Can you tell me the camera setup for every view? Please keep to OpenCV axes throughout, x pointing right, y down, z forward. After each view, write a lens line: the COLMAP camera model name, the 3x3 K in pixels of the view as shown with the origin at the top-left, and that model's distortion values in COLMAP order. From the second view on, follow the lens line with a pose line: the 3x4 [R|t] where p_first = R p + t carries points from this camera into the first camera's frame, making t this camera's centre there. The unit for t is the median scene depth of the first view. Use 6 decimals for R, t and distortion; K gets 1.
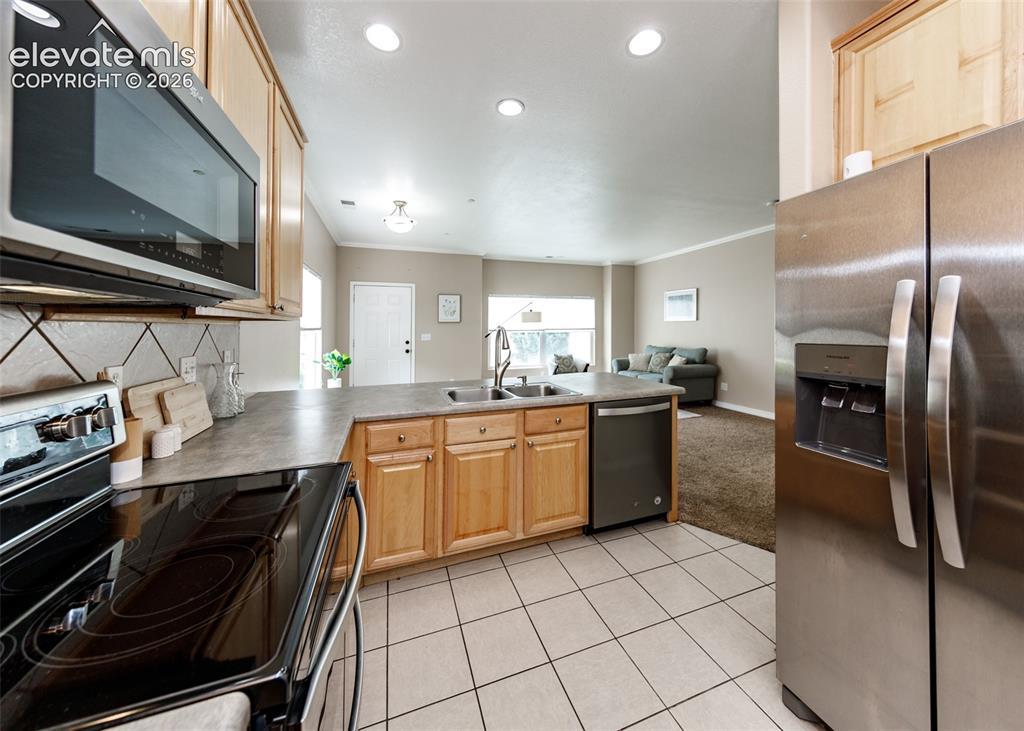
lens RADIAL K [[359.0, 0, 515.2], [0, 359.0, 325.3], [0, 0, 1]] dist [-0.000098, -0.000043]
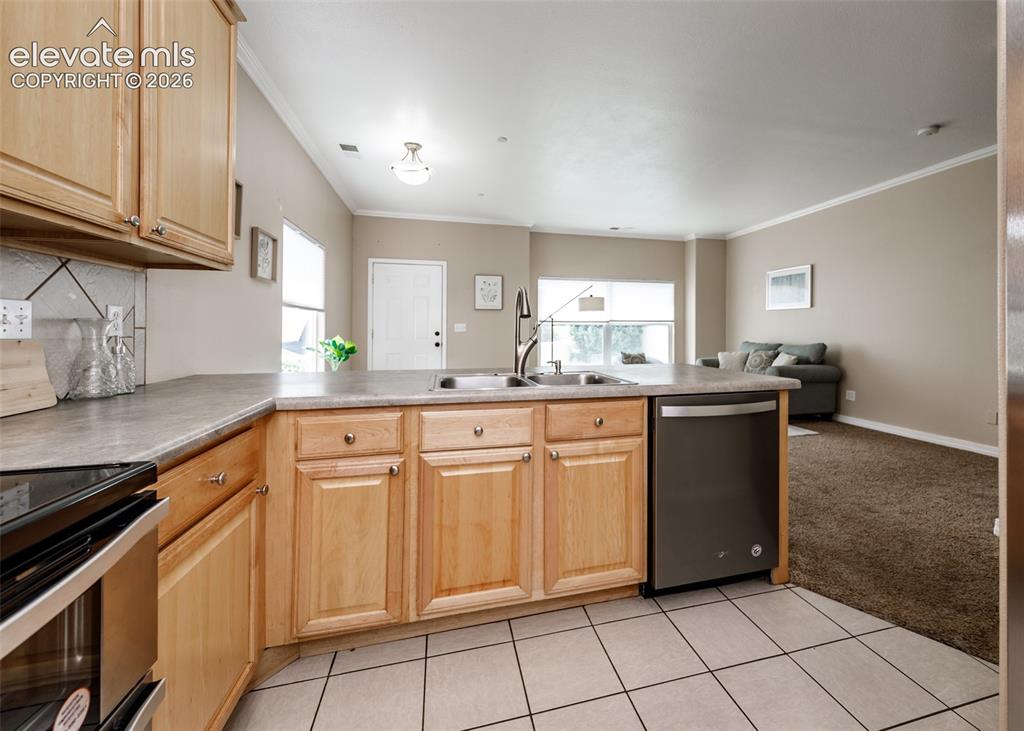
lens RADIAL K [[416.2, 0, 545.7], [0, 416.2, 325.6], [0, 0, 1]] dist [0.000632, -0.000127]
pose [[0.995717, 0.004399, -0.092348, 0.084969], [-0.004880, 0.999976, -0.004988, 0.086328], [0.092324, 0.005417, 0.995714, 0.213283]]
